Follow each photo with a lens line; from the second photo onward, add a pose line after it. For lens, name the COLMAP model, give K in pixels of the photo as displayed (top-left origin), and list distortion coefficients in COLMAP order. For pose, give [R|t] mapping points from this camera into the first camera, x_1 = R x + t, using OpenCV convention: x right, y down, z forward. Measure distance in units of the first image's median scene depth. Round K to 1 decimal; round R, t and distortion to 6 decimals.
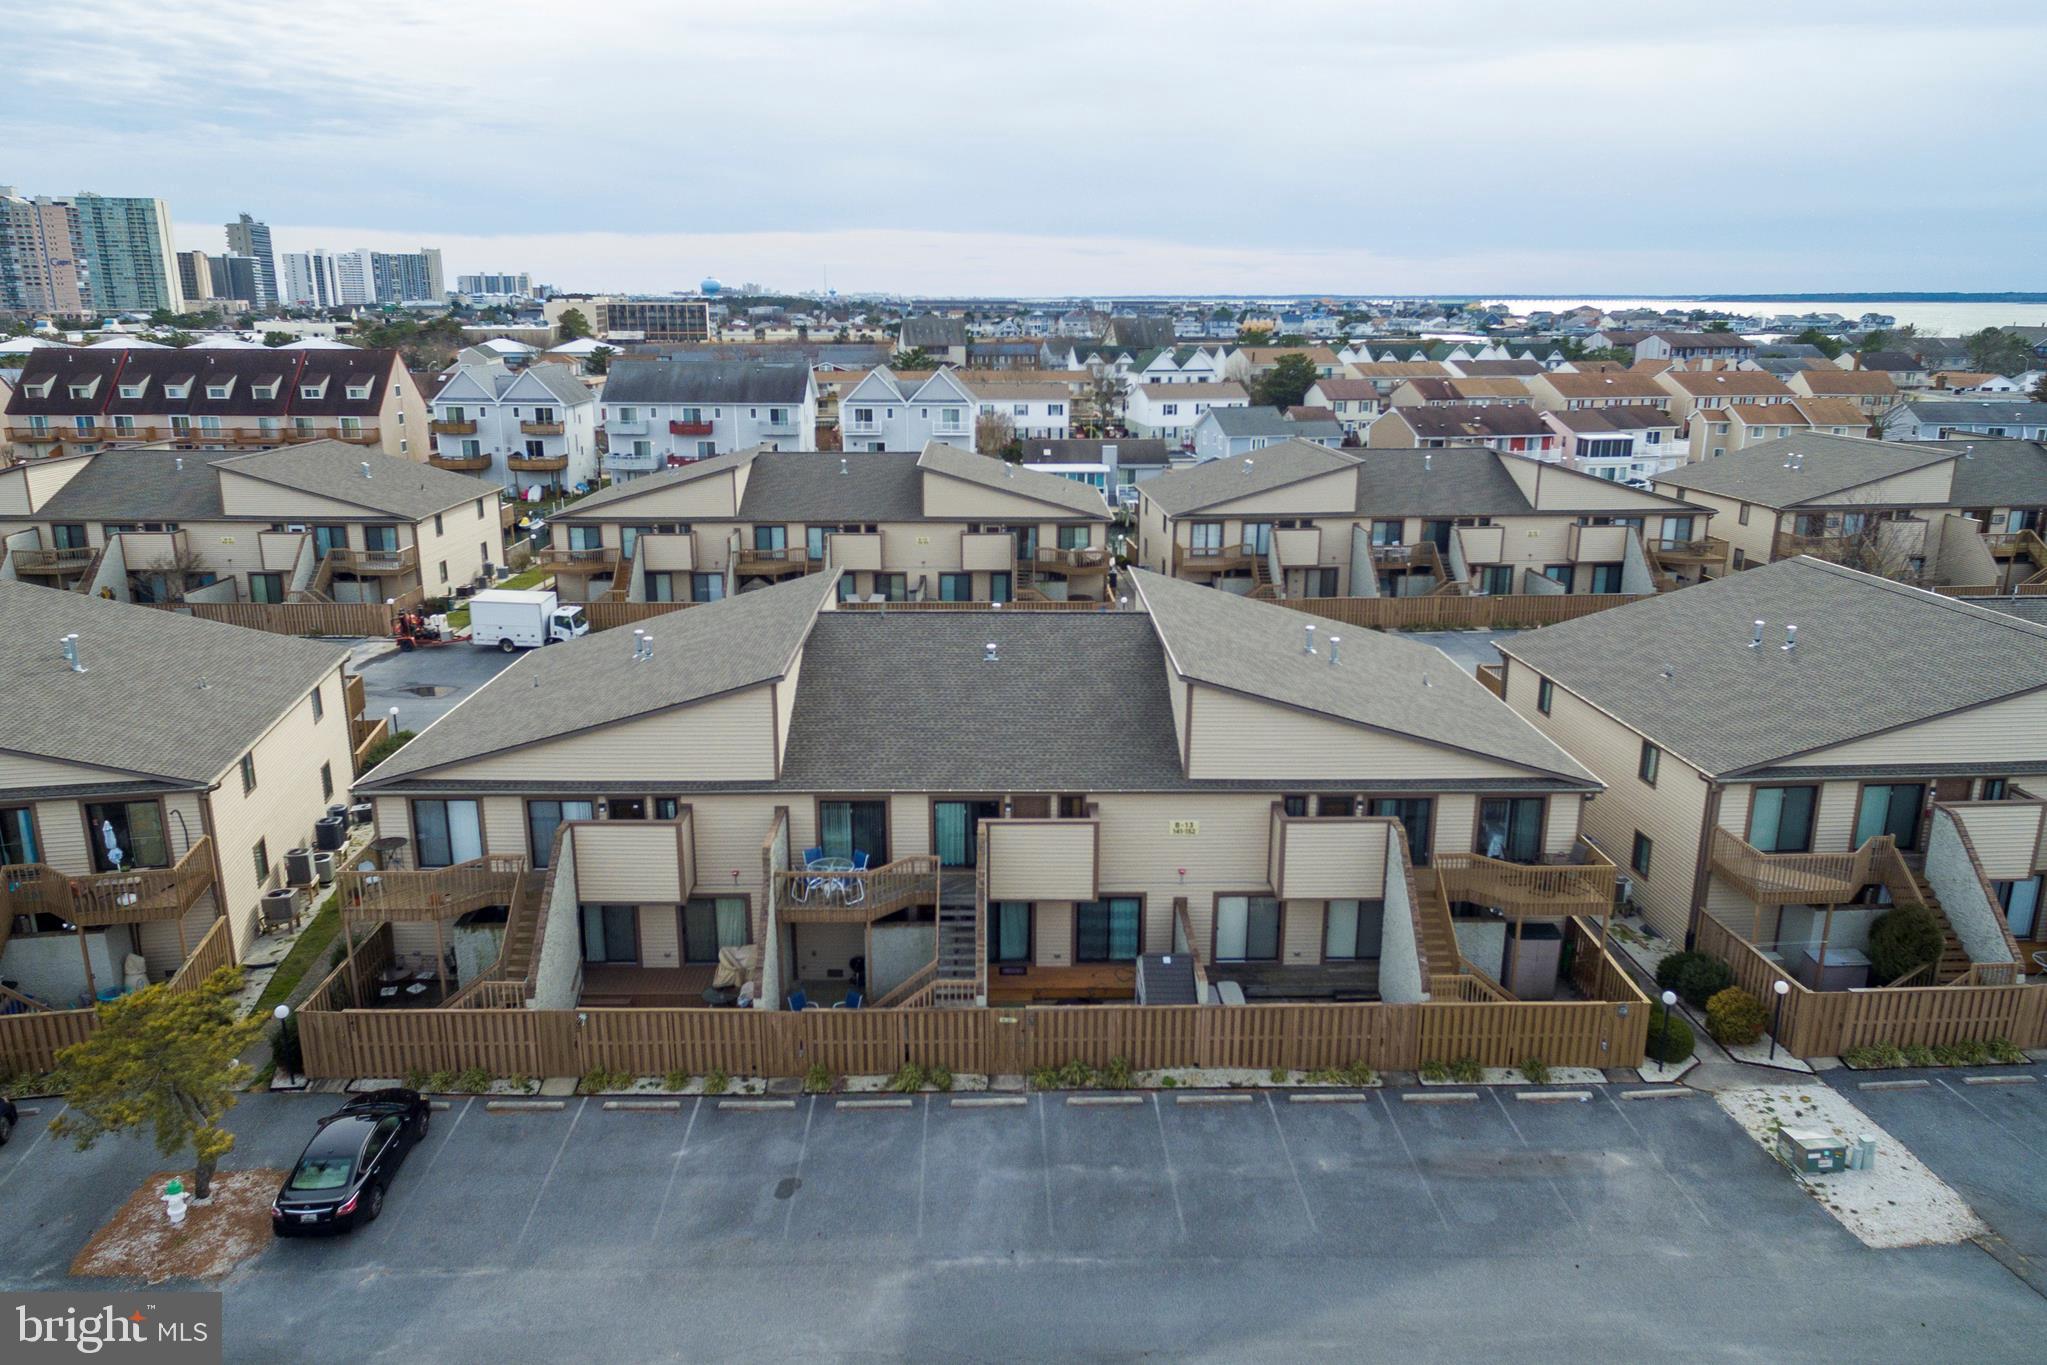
lens RADIAL K [[1312.0, 0, 1012.8], [0, 1312.0, 816.2], [0, 0, 1]] dist [-0.002009, 0.004007]
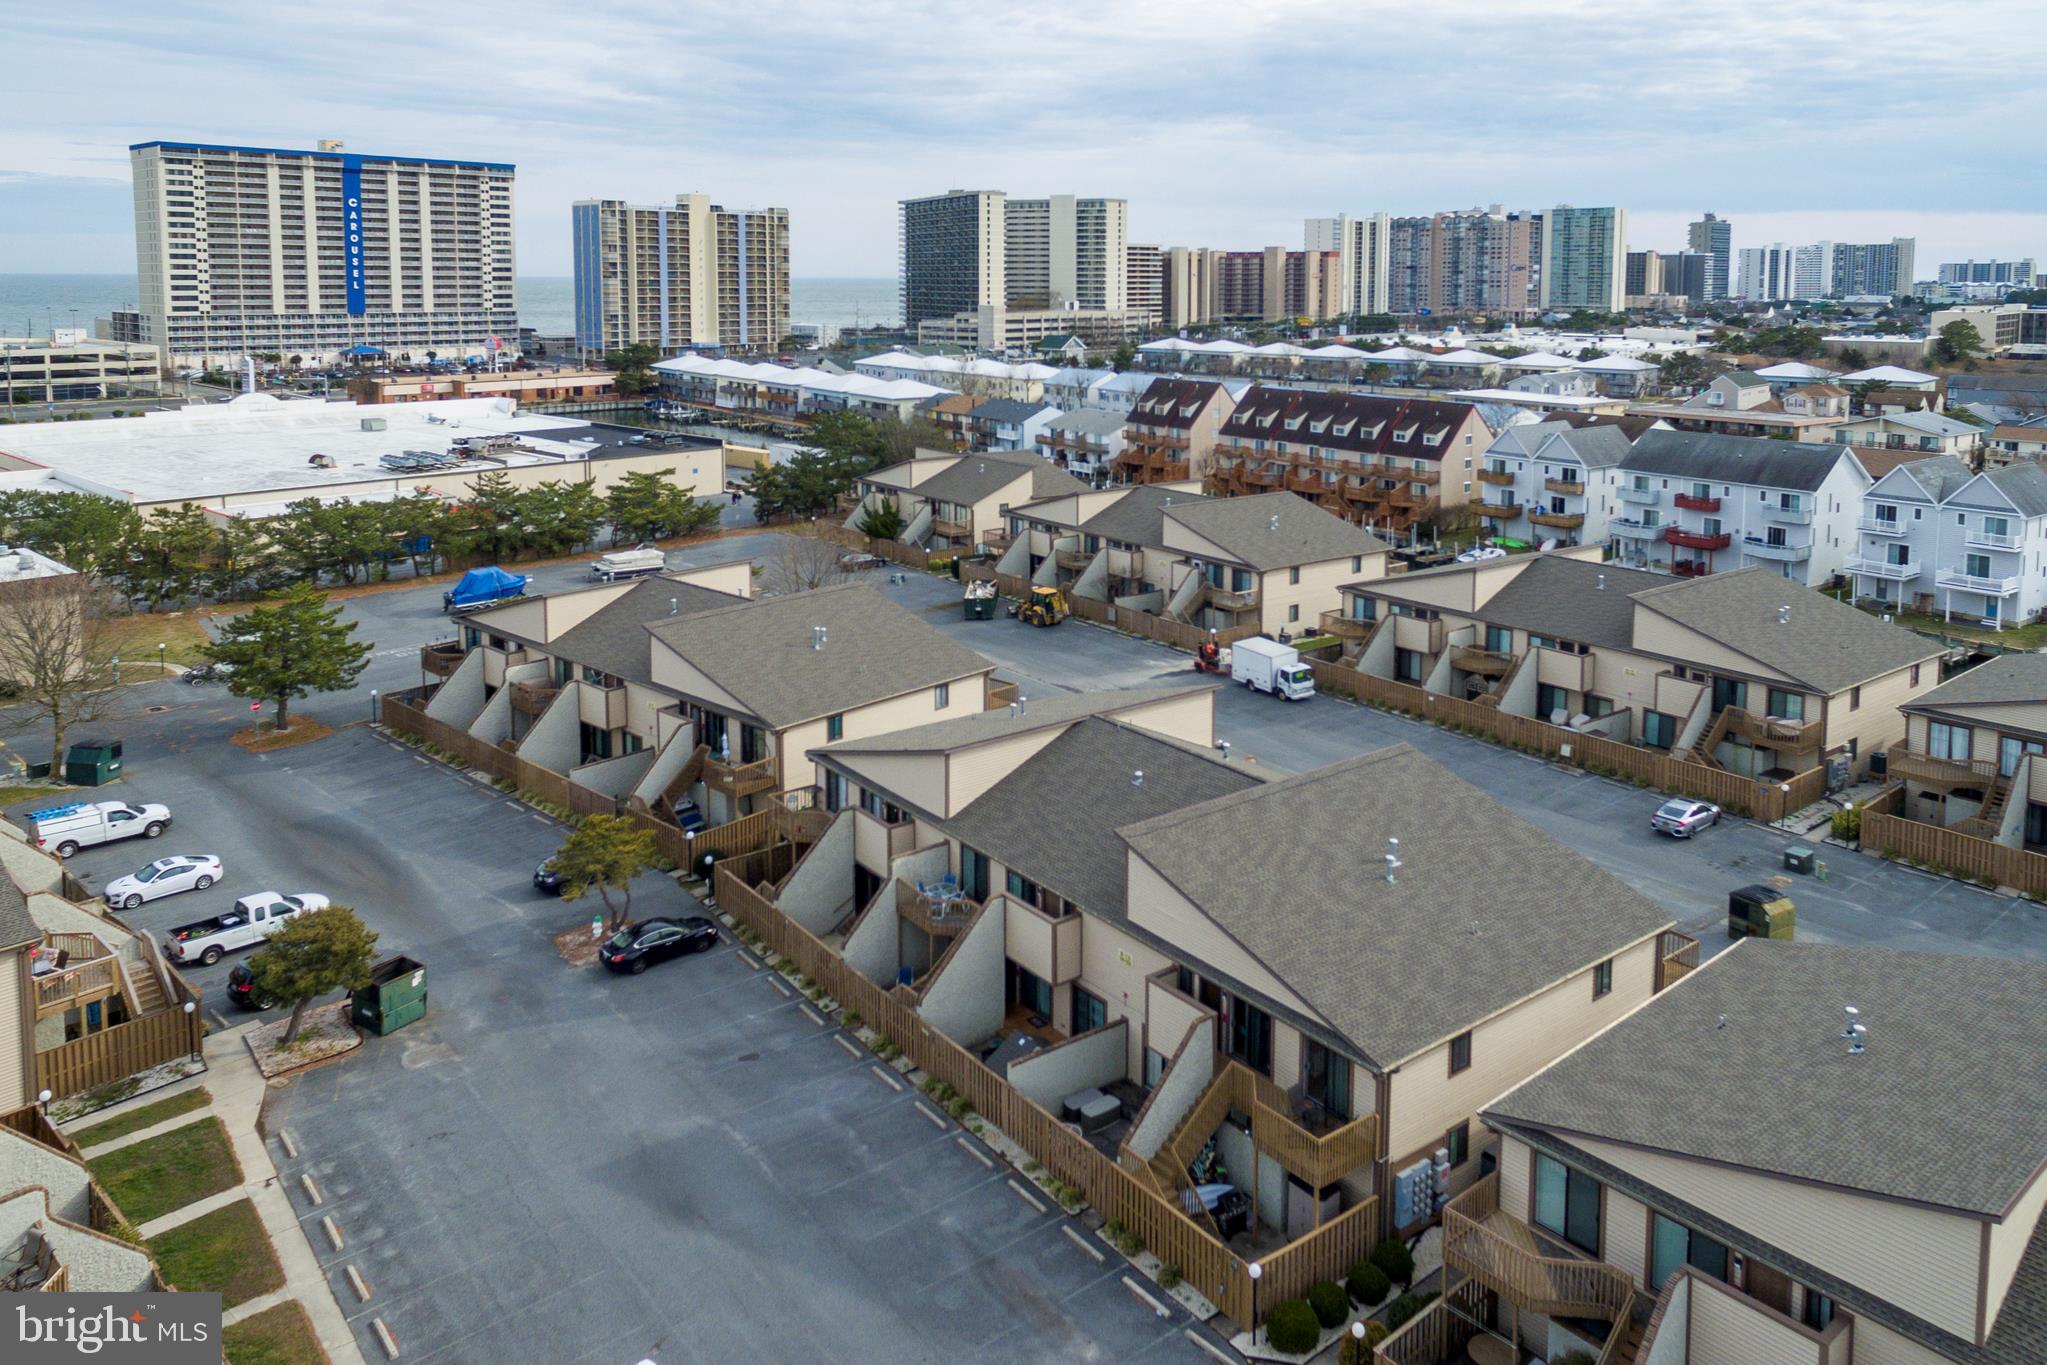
lens RADIAL K [[1409.5, 0, 1023.5], [0, 1409.5, 682.5], [0, 0, 1]] dist [0.001519, 0.000061]
pose [[0.583390, 0.211283, -0.784230, 0.476983], [-0.289061, 0.956361, 0.042625, -0.120261], [0.759013, 0.201823, 0.619005, 0.040736]]
